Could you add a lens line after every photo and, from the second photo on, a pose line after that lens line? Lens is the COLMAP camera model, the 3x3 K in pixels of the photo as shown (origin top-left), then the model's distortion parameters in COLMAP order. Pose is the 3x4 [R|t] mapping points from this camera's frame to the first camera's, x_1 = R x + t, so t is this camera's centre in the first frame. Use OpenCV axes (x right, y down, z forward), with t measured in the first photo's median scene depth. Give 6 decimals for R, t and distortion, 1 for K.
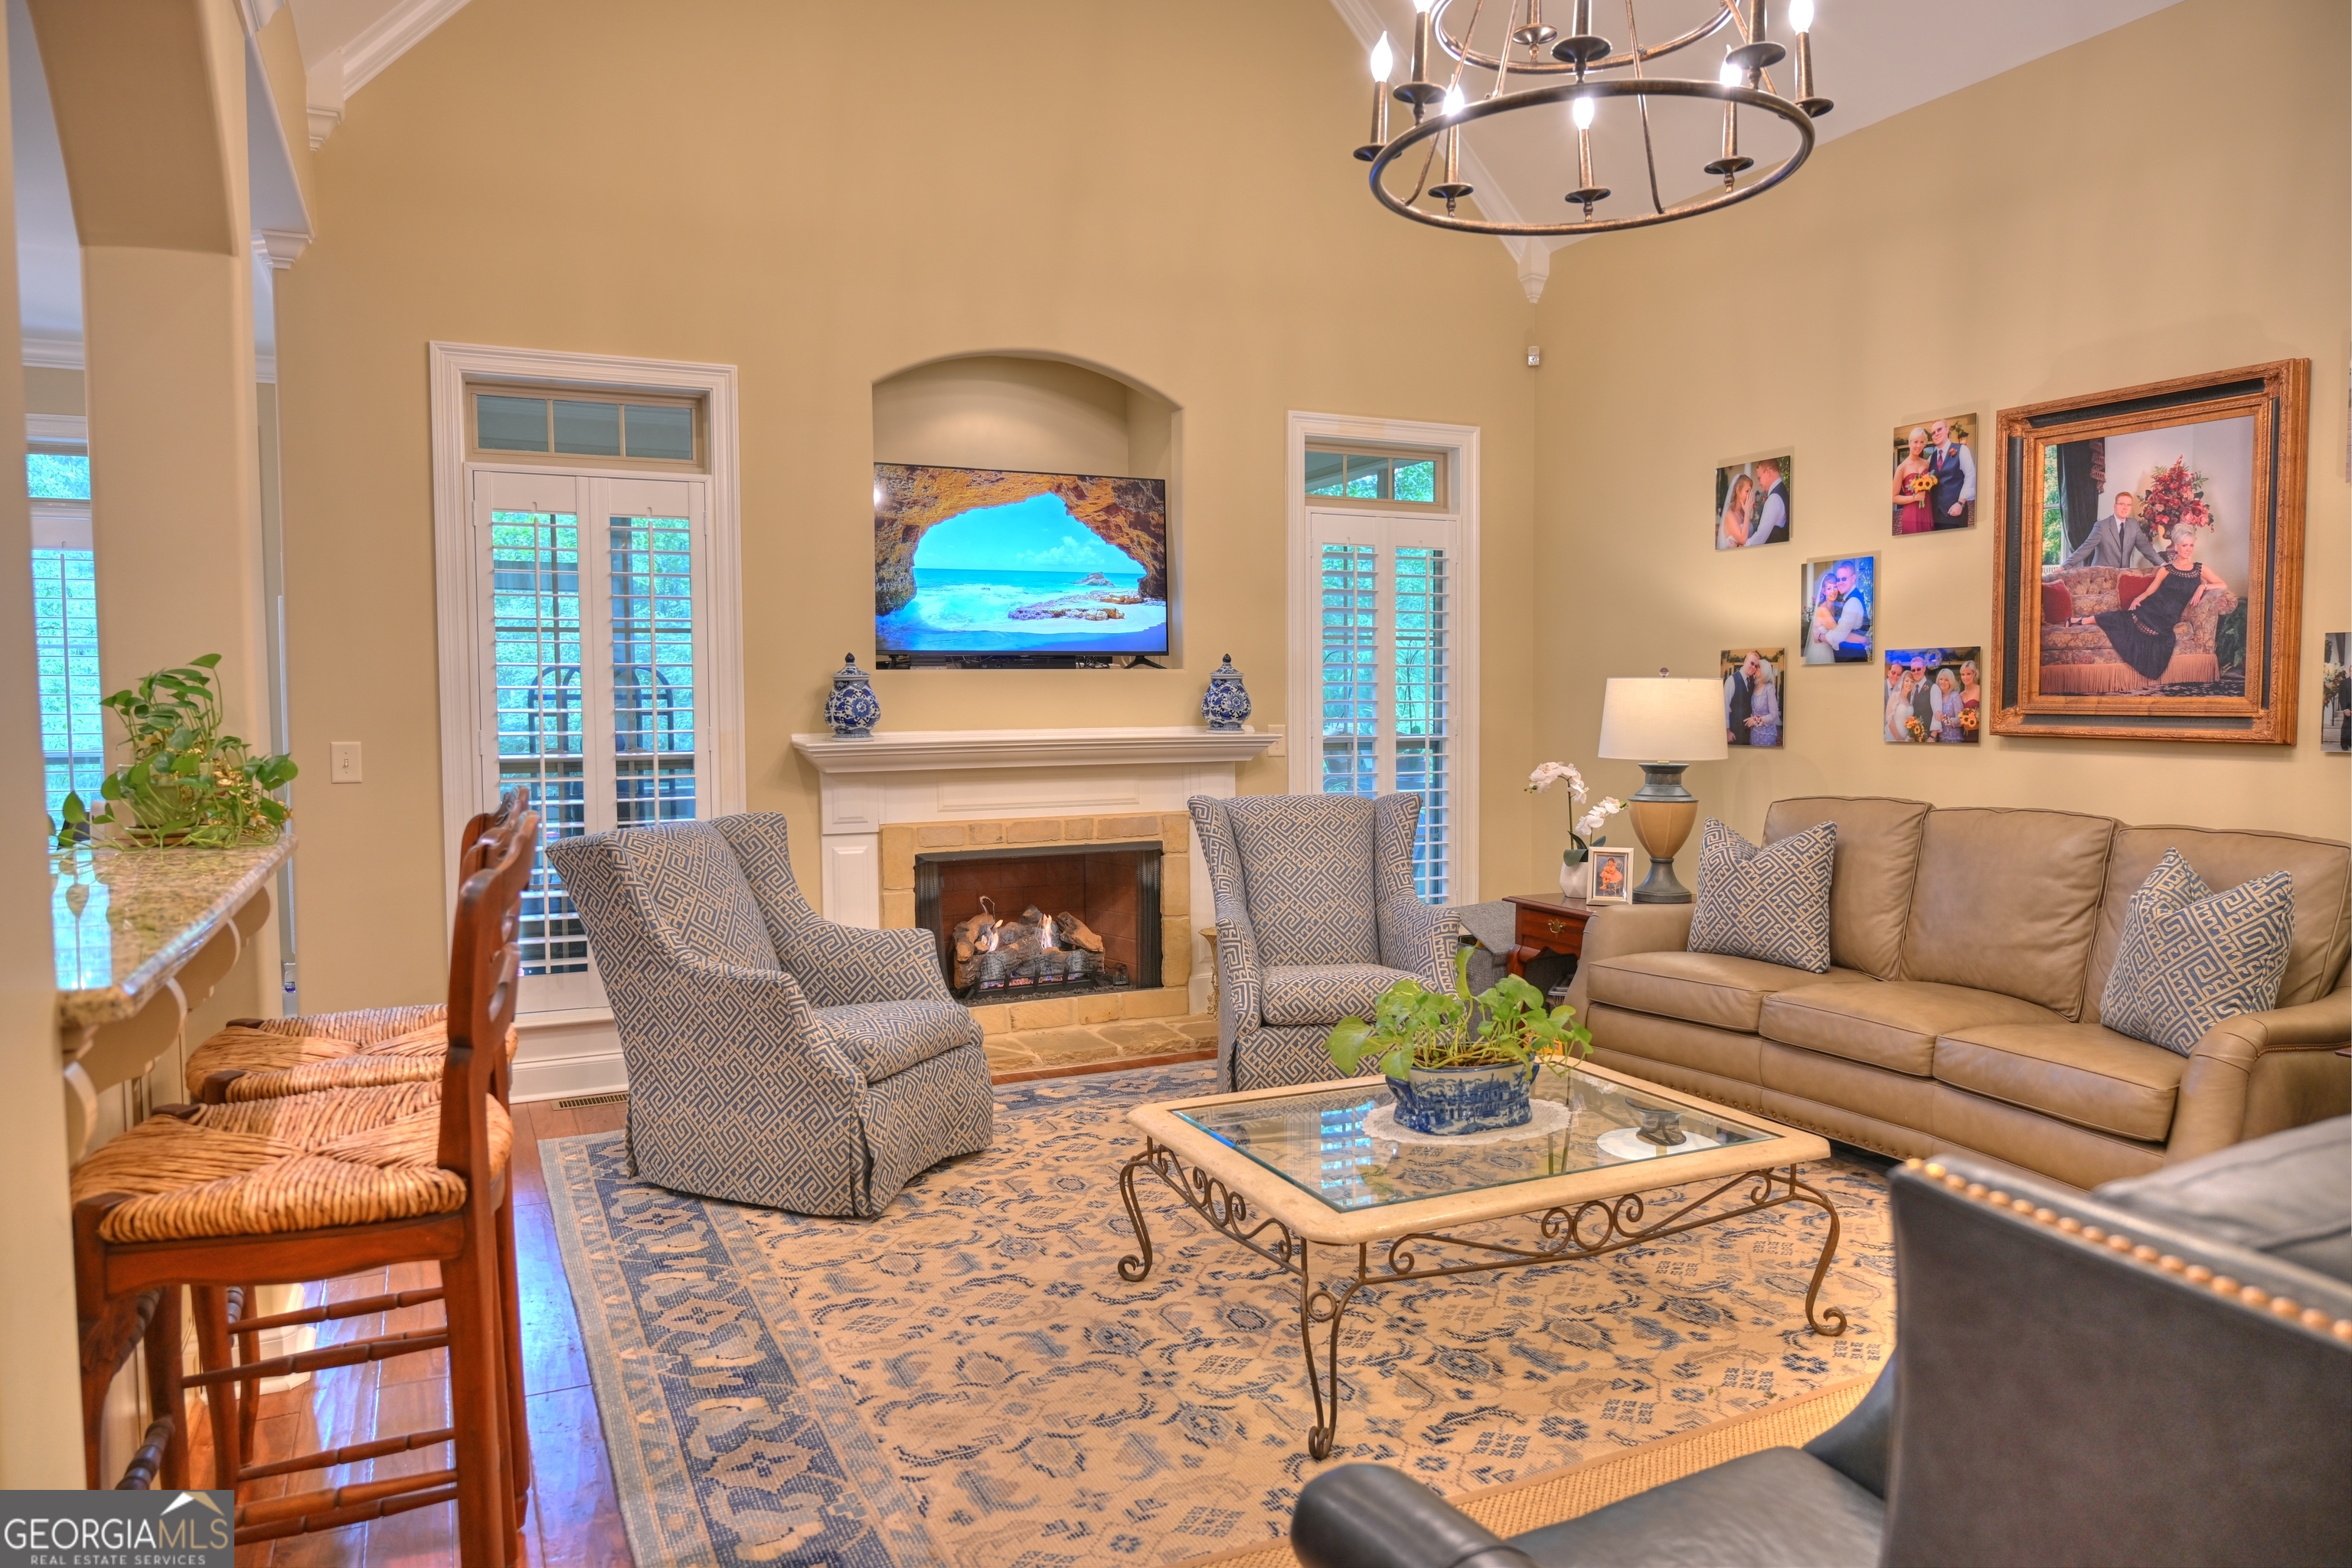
lens RADIAL K [[1544.3, 0, 1176.0], [0, 1544.3, 784.0], [0, 0, 1]] dist [-0.014466, 0.004043]
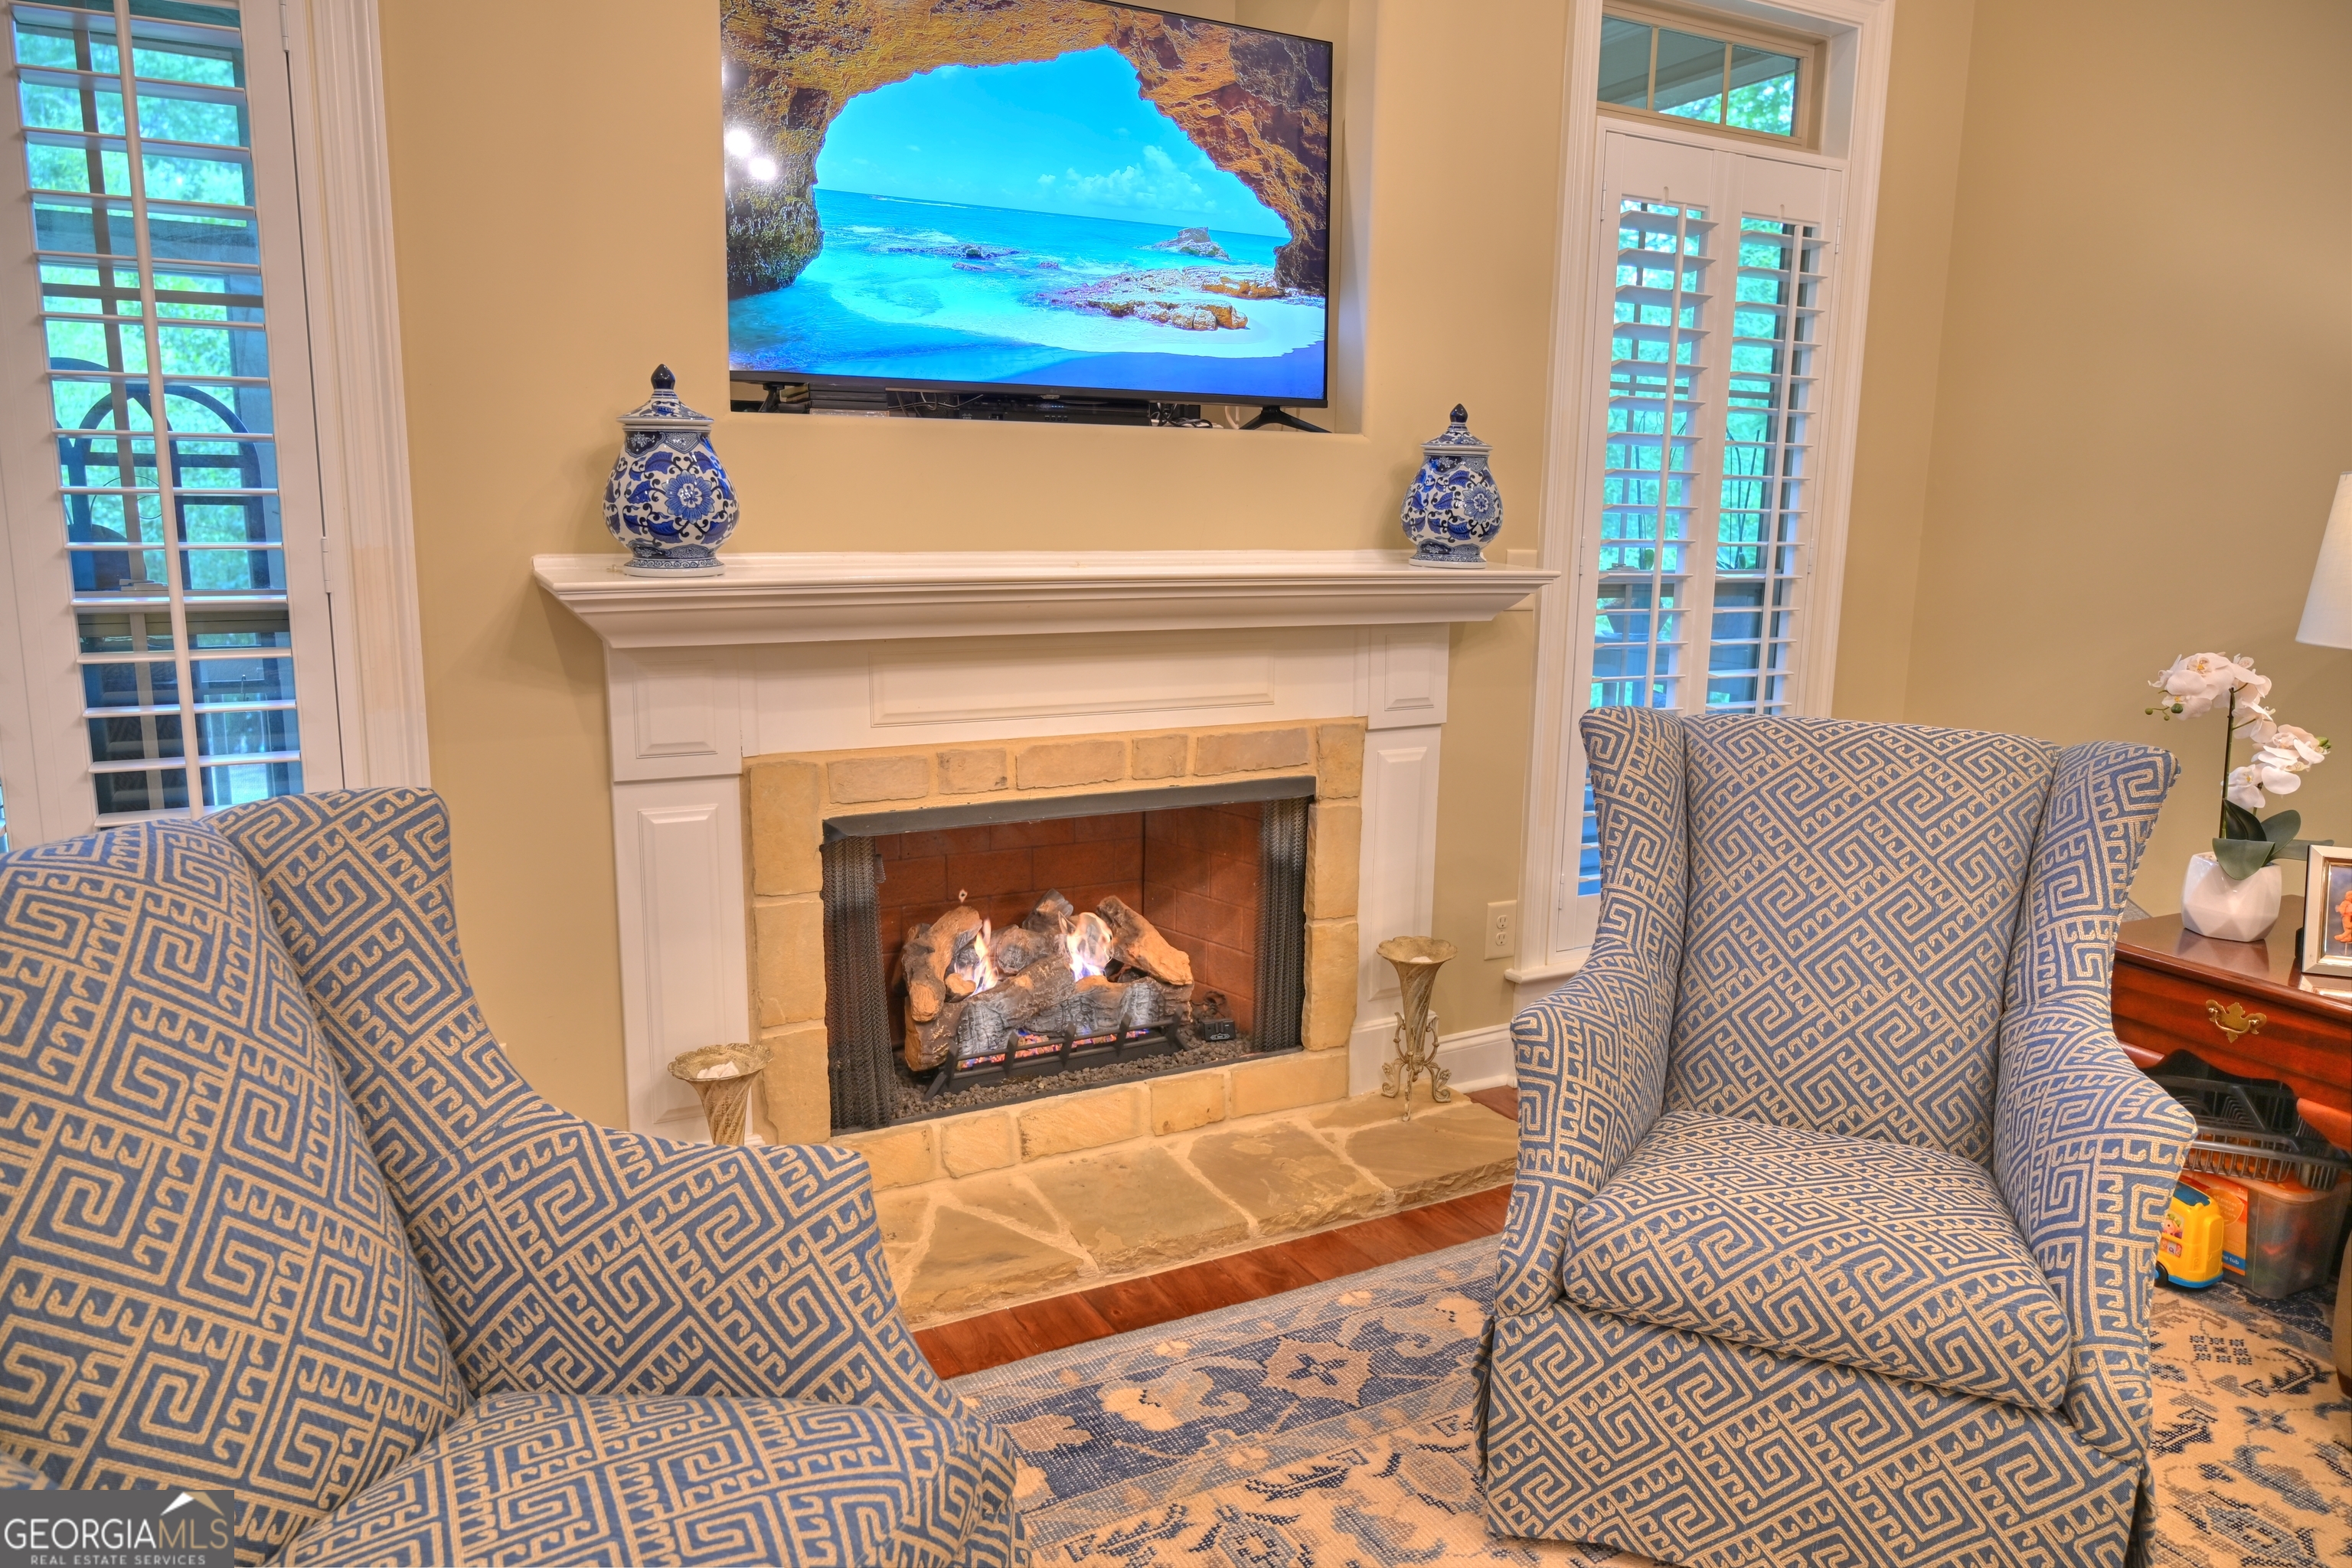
lens RADIAL K [[1544.3, 0, 1176.0], [0, 1544.3, 784.0], [0, 0, 1]] dist [-0.014466, 0.004043]
pose [[0.998745, 0.014183, 0.048032, -0.083558], [-0.020164, 0.991771, 0.126425, -0.025569], [-0.045844, -0.127235, 0.990813, 0.525143]]
